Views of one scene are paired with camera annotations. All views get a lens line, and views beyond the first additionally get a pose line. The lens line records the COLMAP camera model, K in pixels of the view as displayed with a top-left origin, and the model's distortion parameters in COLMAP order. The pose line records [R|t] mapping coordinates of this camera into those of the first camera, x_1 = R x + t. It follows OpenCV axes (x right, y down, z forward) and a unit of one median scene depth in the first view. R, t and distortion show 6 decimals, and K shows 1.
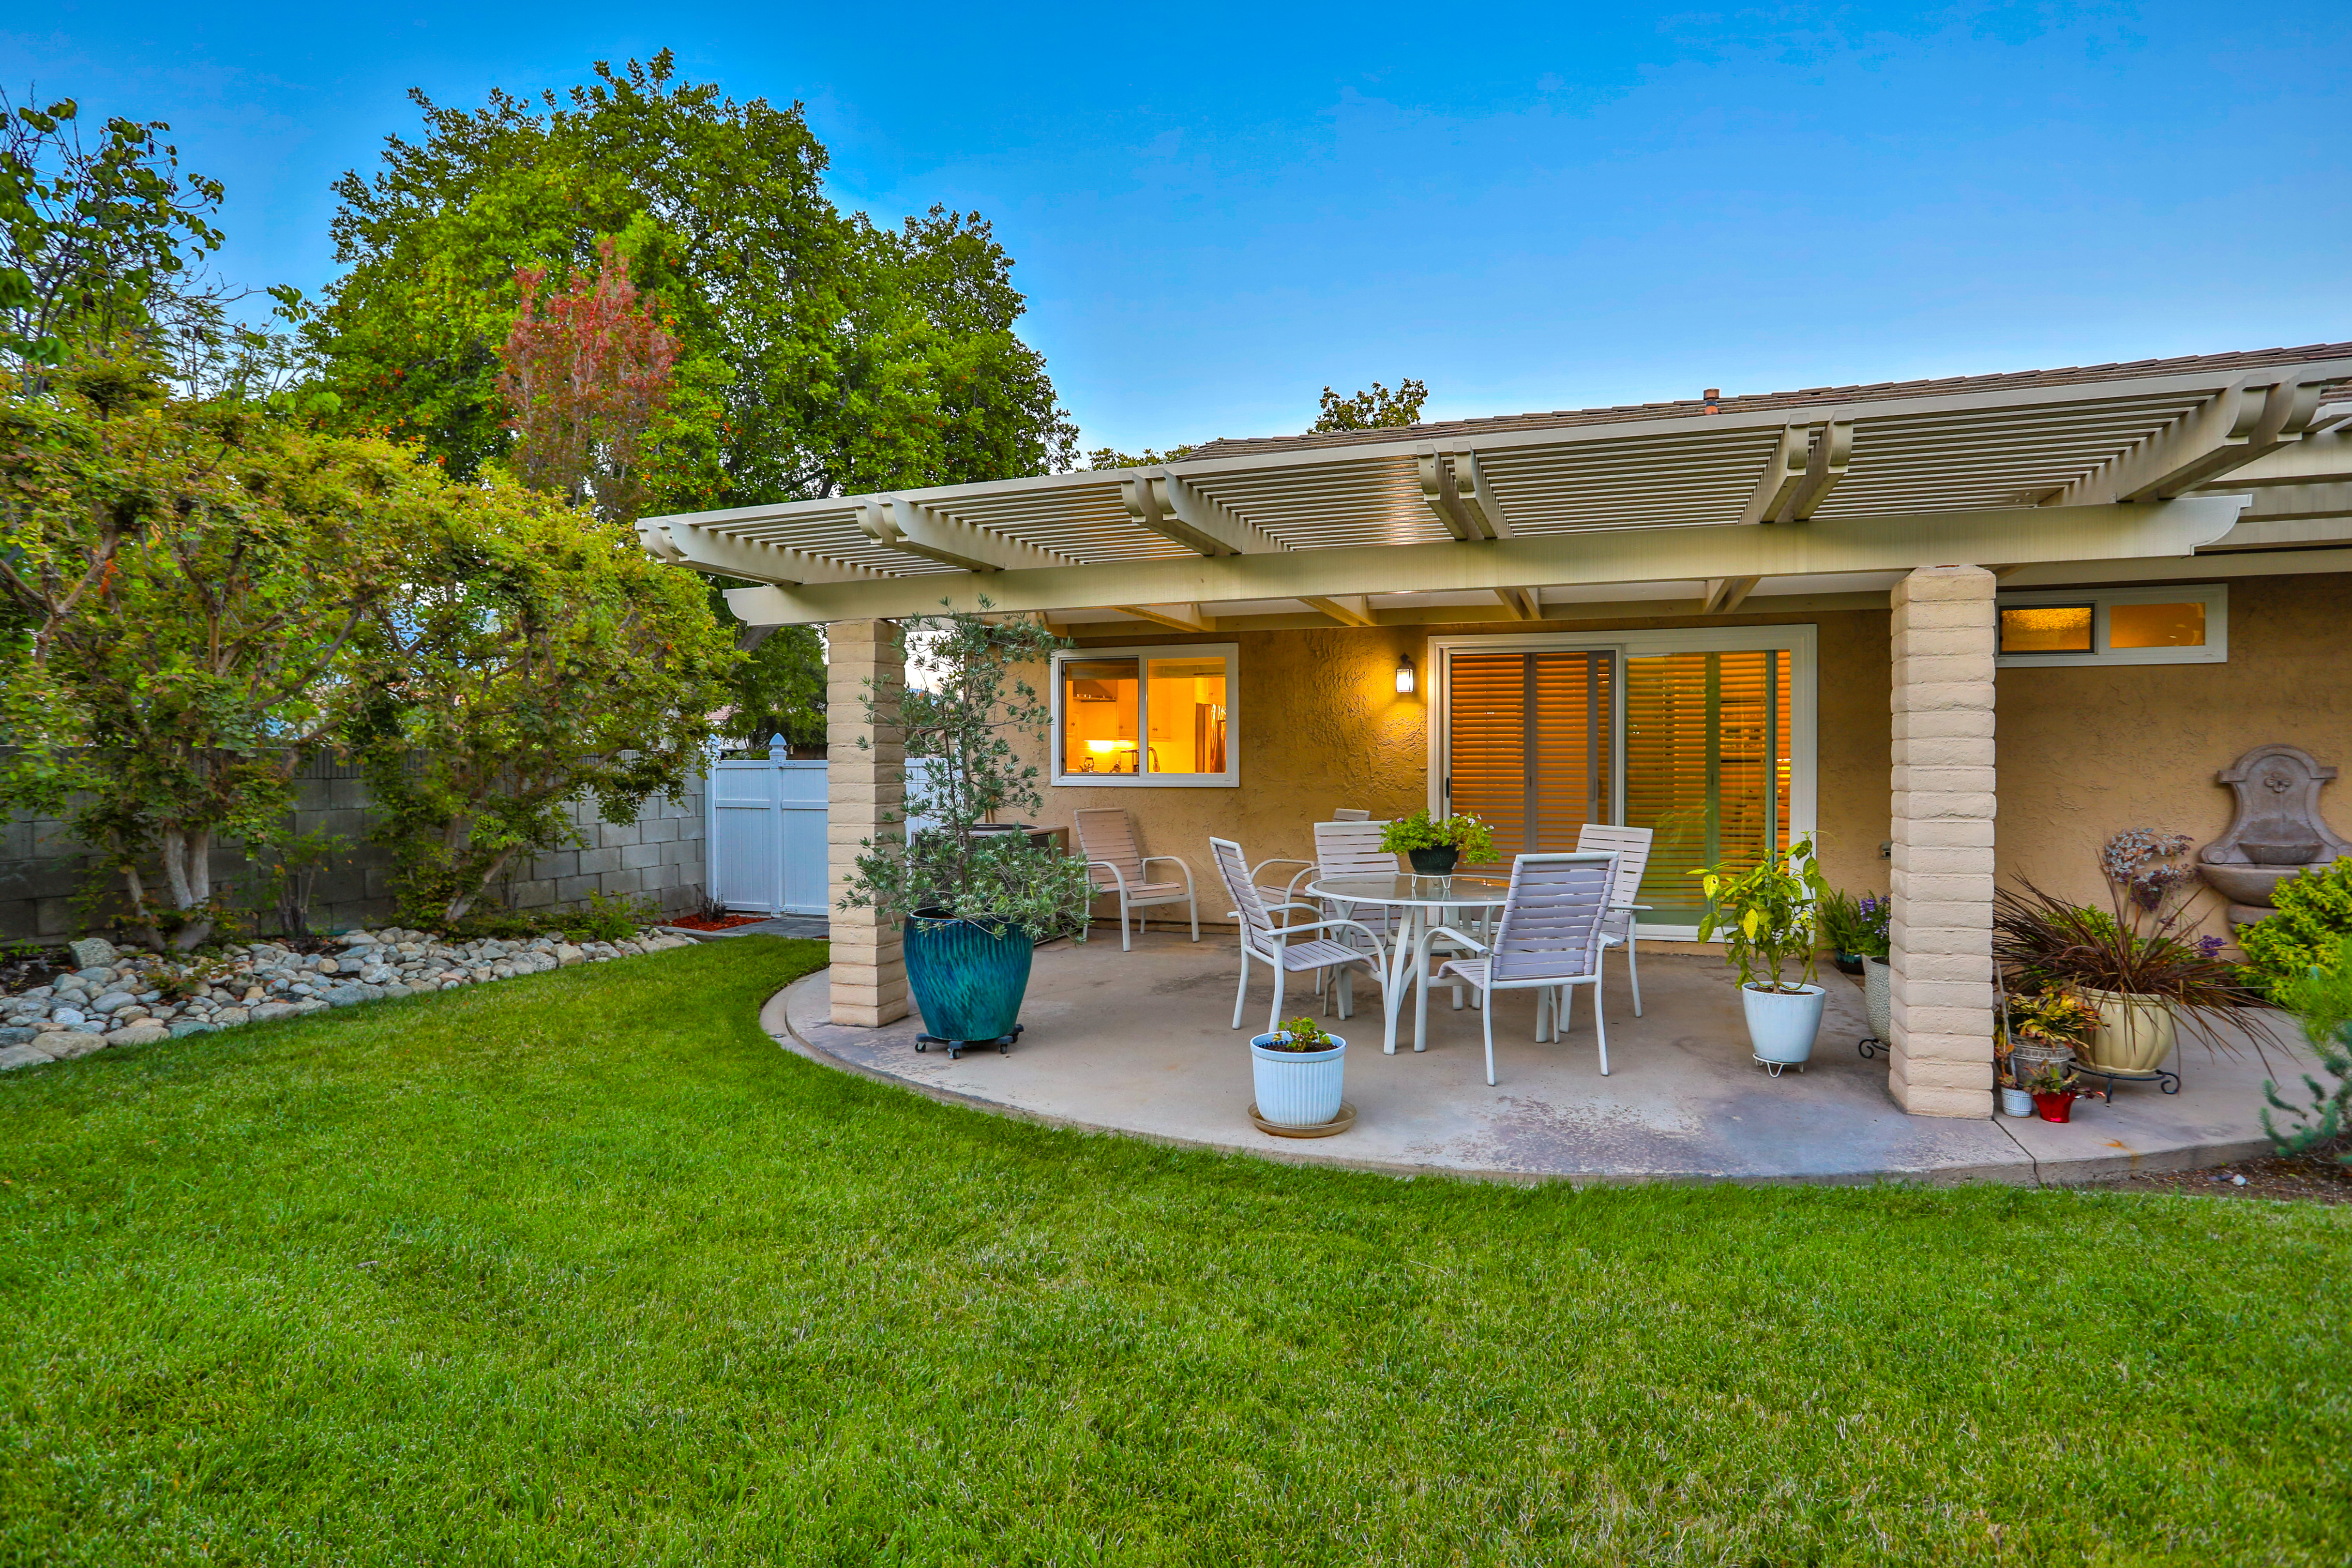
lens RADIAL K [[1187.9, 0, 1162.2], [0, 1187.9, 787.1], [0, 0, 1]] dist [-0.045103, 0.017538]
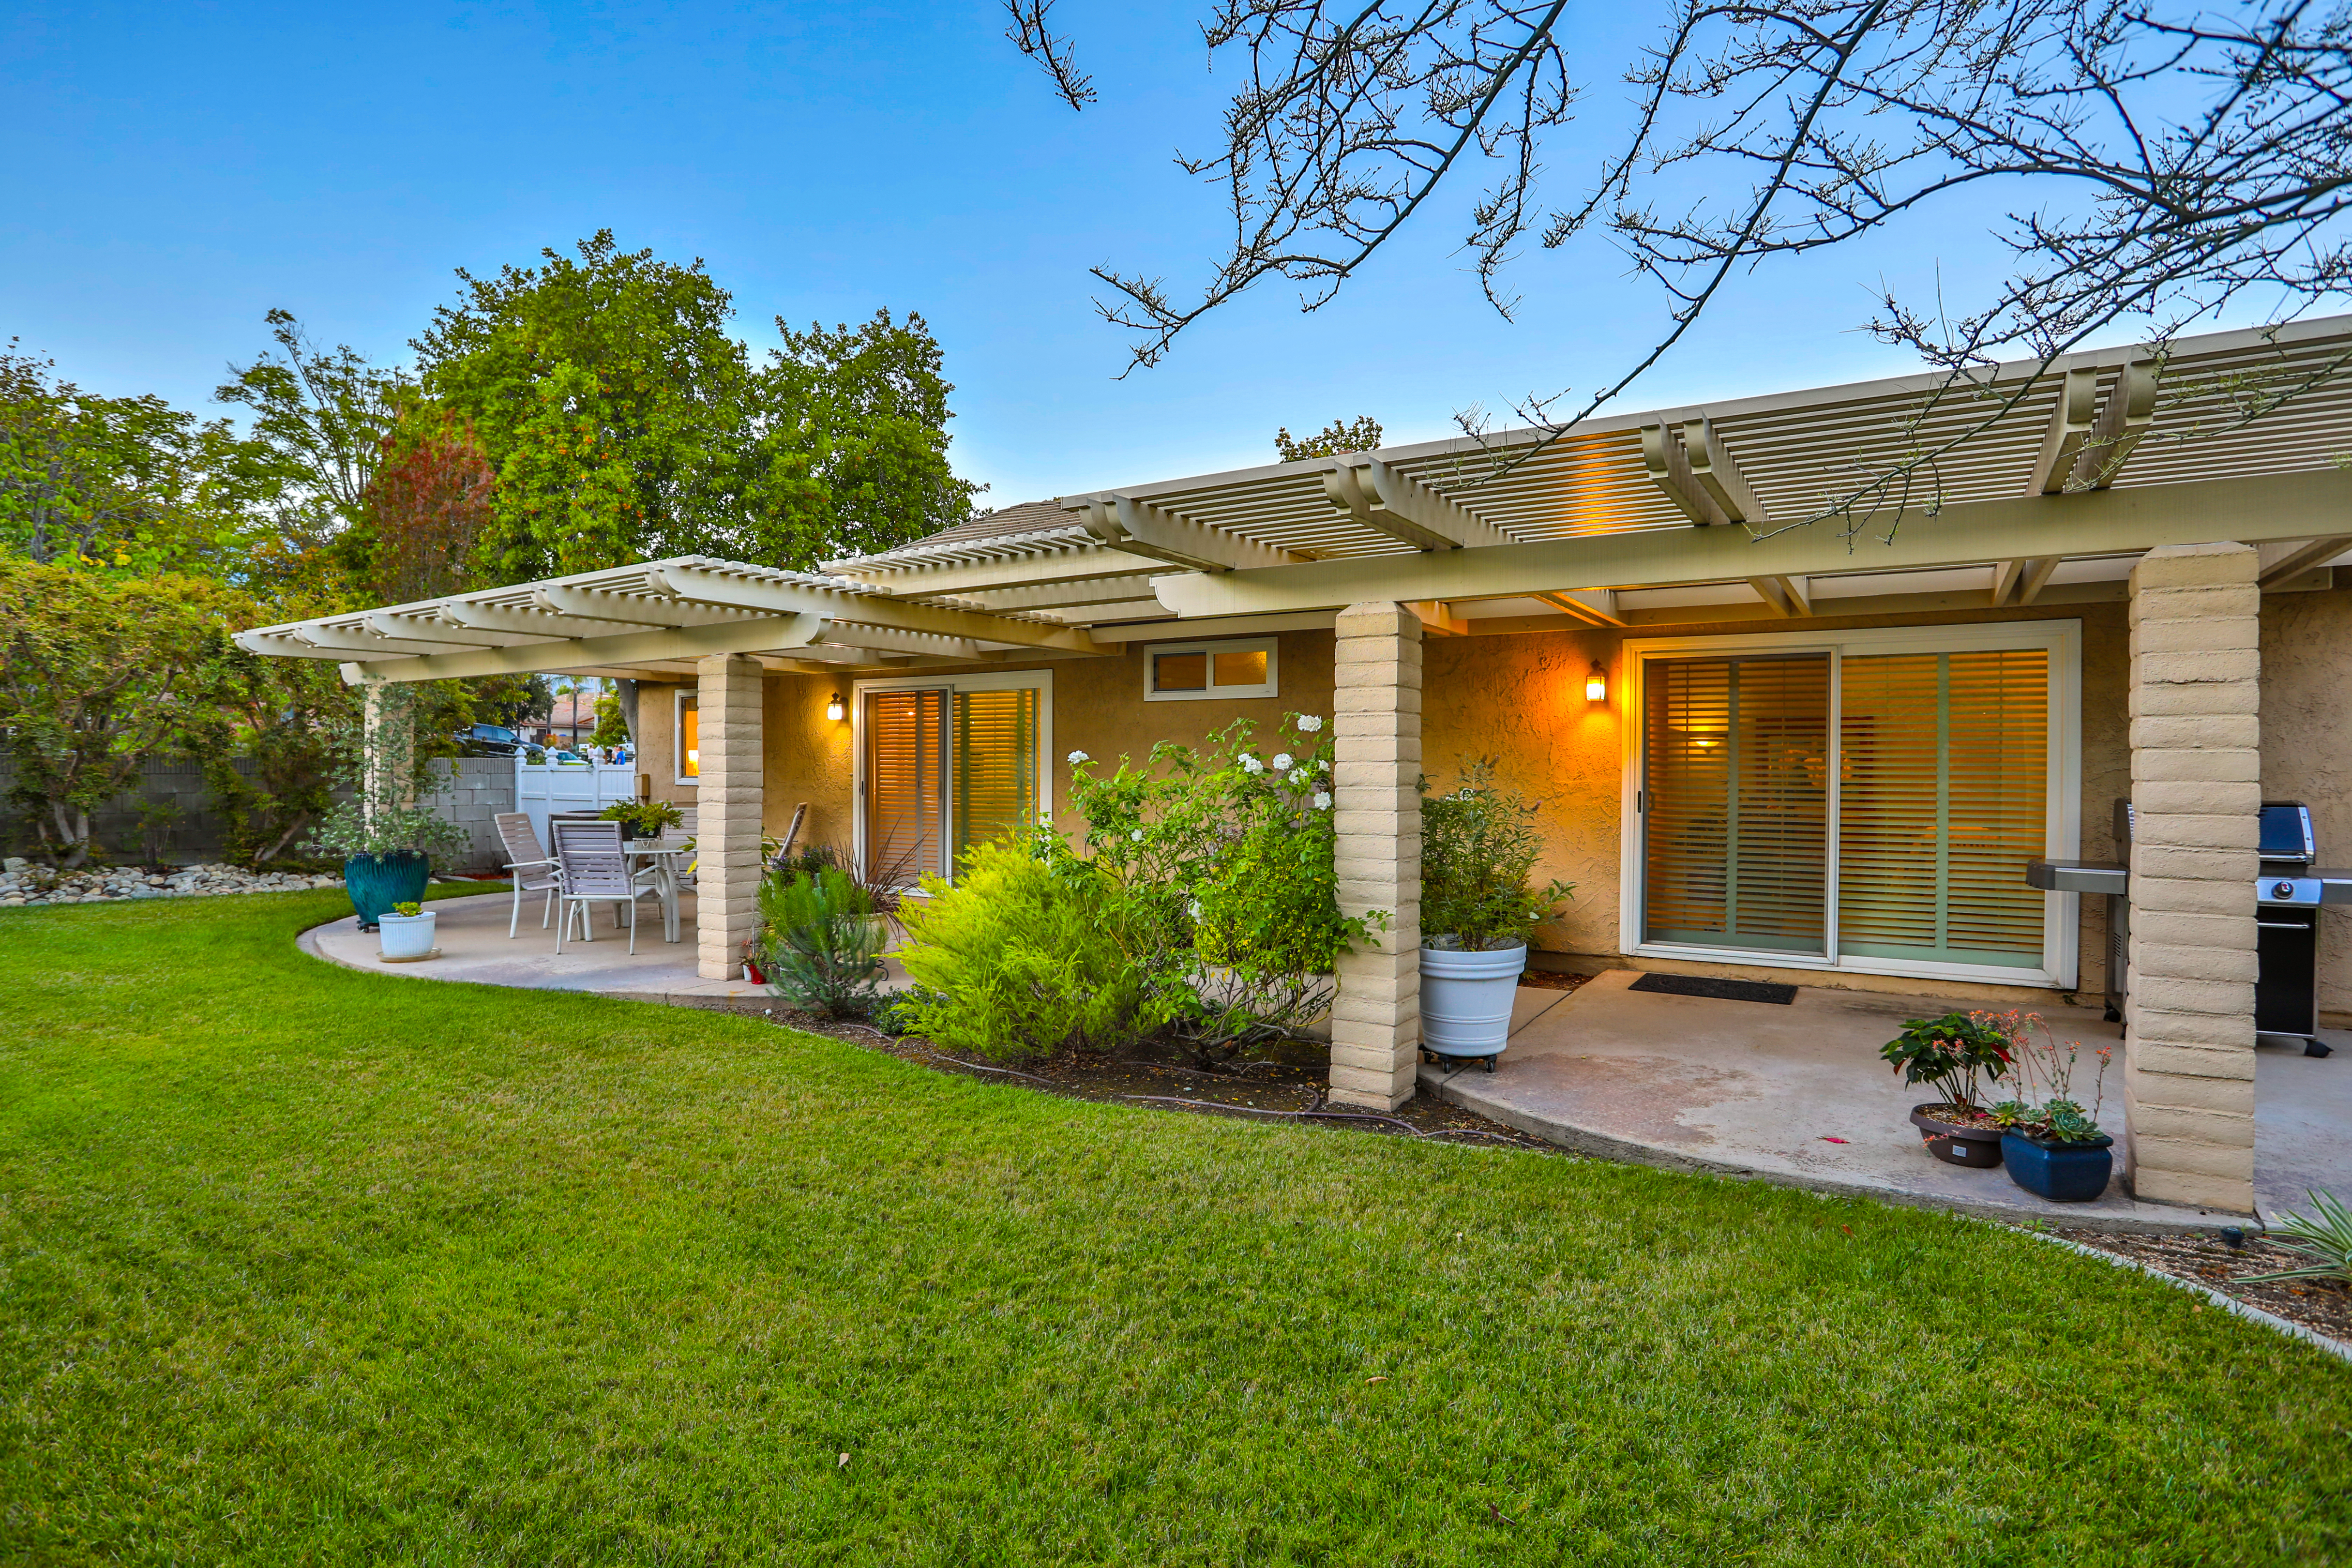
lens RADIAL K [[1230.6, 0, 1222.6], [0, 1230.6, 775.5], [0, 0, 1]] dist [0.019965, -0.015224]
pose [[0.973129, 0.006880, -0.230157, 0.549846], [-0.010722, 0.999823, -0.015446, 0.003513], [0.230010, 0.017499, 0.973031, -0.190191]]
